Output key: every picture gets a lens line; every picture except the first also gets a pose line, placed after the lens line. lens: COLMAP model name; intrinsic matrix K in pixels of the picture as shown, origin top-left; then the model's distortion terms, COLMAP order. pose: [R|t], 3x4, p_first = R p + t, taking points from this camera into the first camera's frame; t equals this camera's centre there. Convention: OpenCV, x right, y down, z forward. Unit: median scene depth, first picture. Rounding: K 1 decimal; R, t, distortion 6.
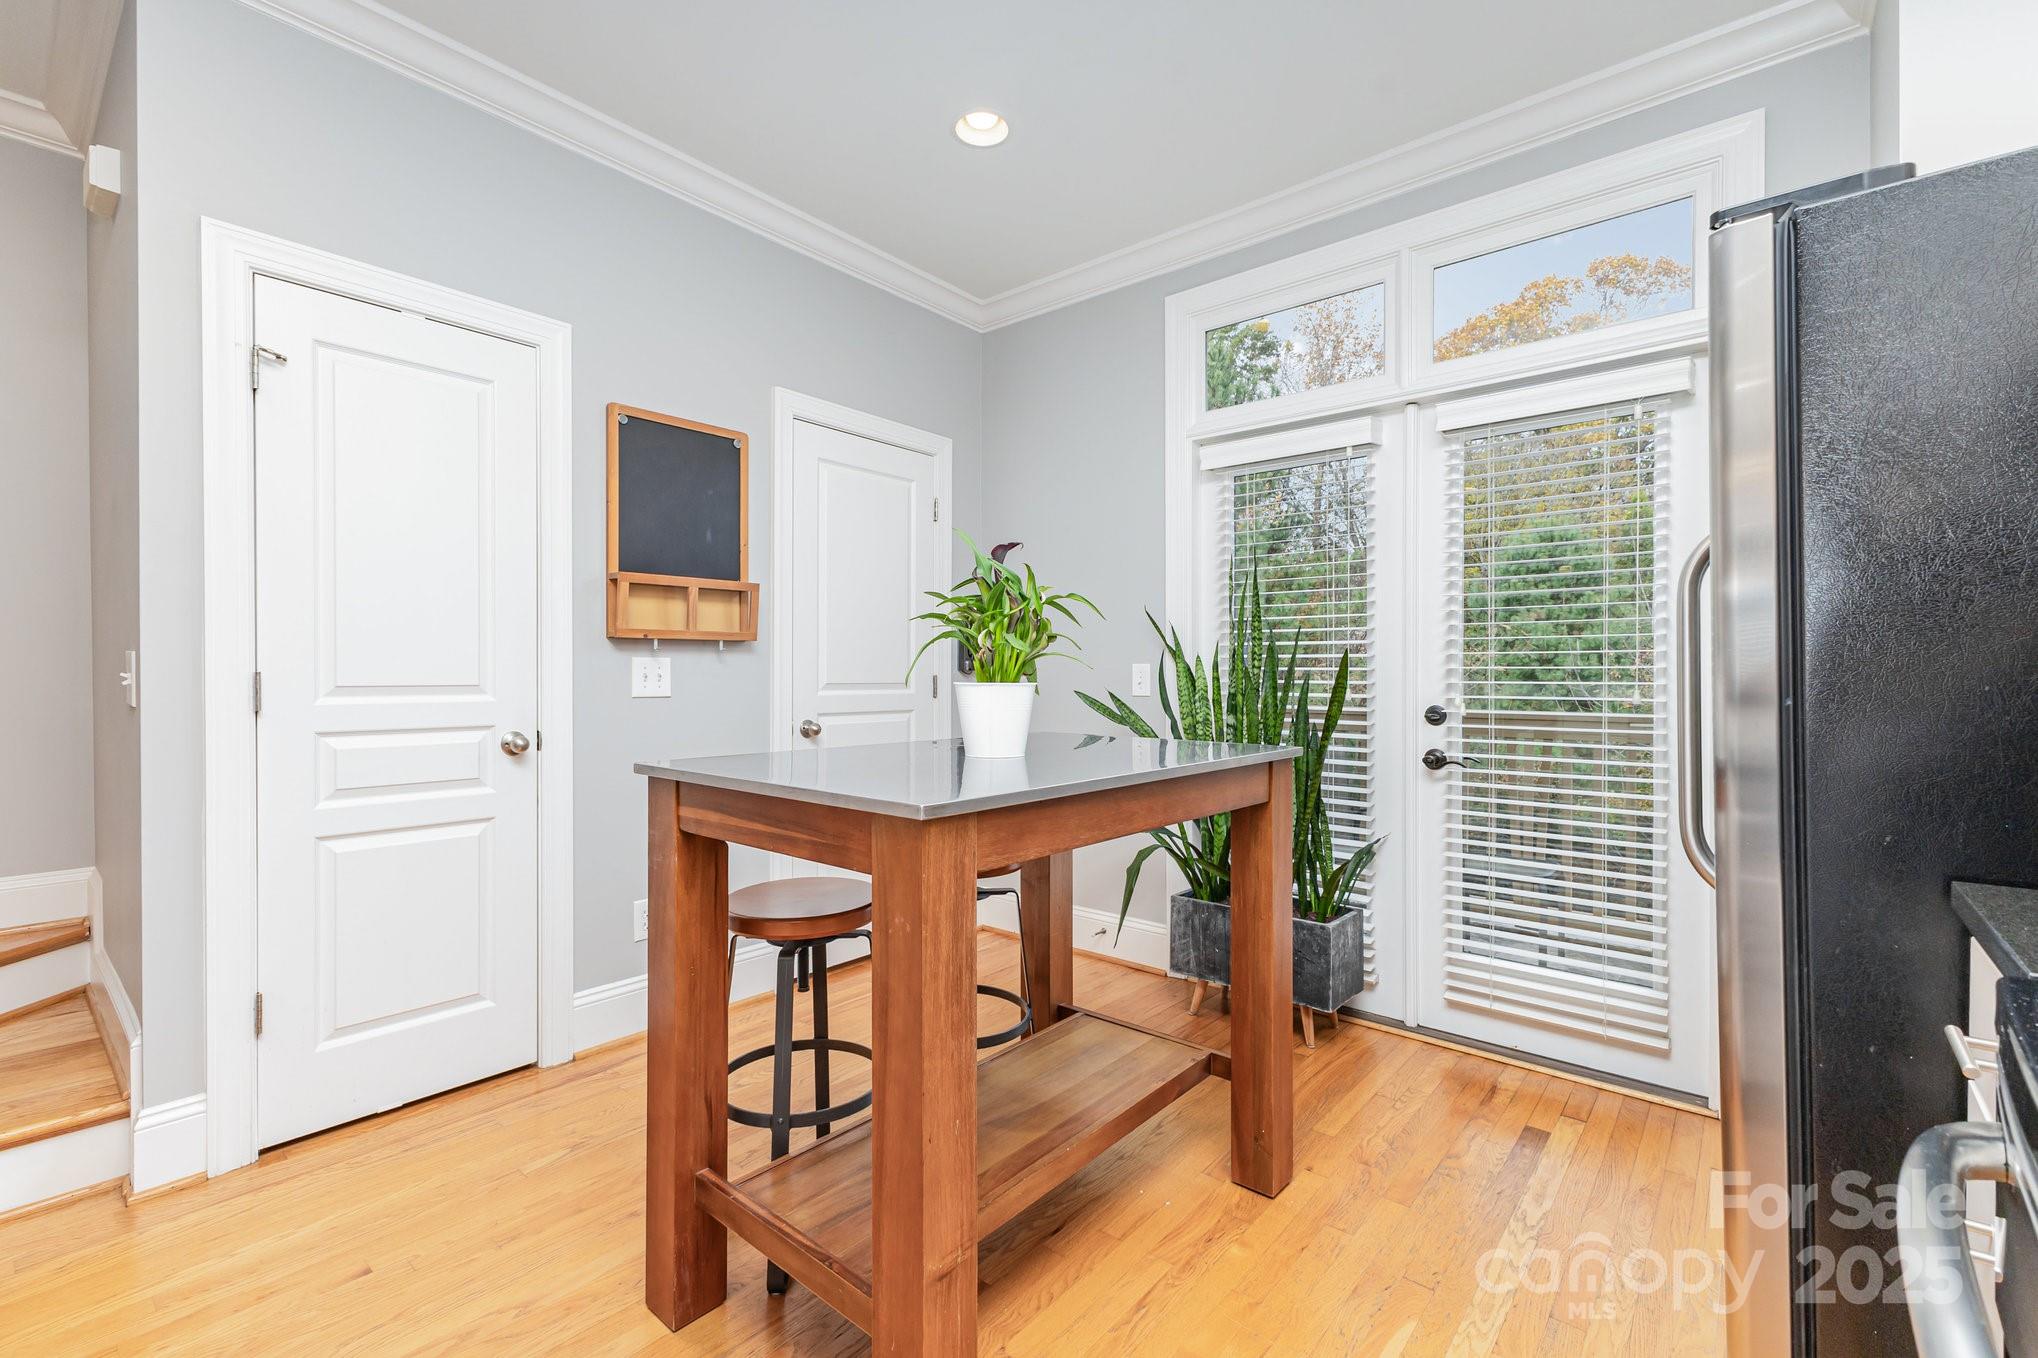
lens RADIAL K [[889.6, 0, 1010.4], [0, 889.6, 669.7], [0, 0, 1]] dist [0.004860, 0.000196]
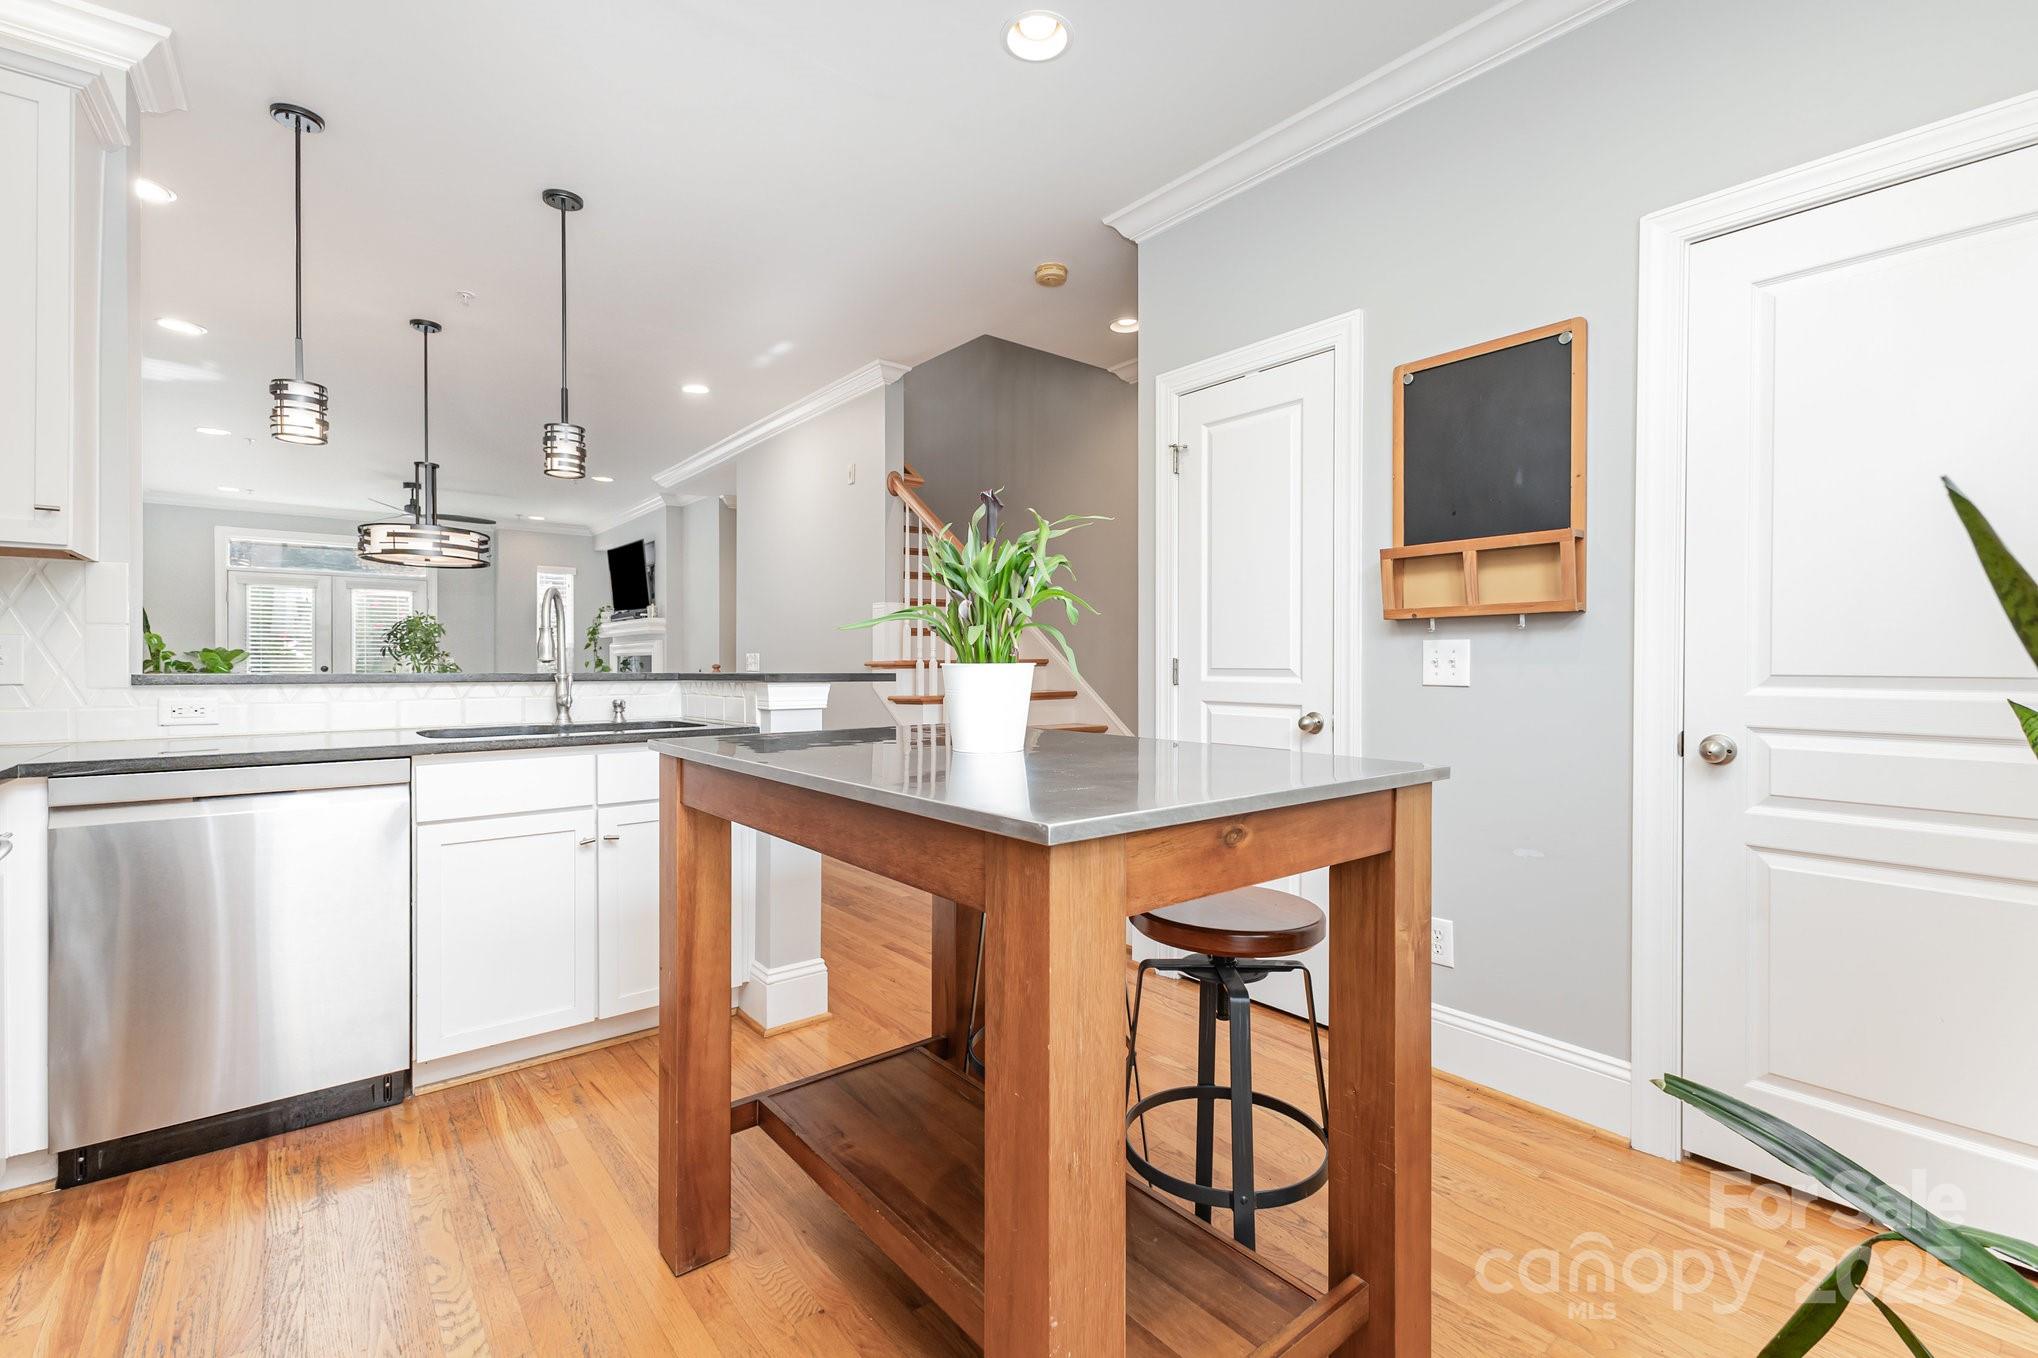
lens RADIAL K [[889.6, 0, 1013.0], [0, 889.6, 668.8], [0, 0, 1]] dist [0.004860, 0.000196]
pose [[-0.181291, 0.005496, -0.983414, 0.520071], [-0.001727, 0.999981, 0.005907, 0.009817], [0.983428, 0.002770, -0.181278, 0.743088]]
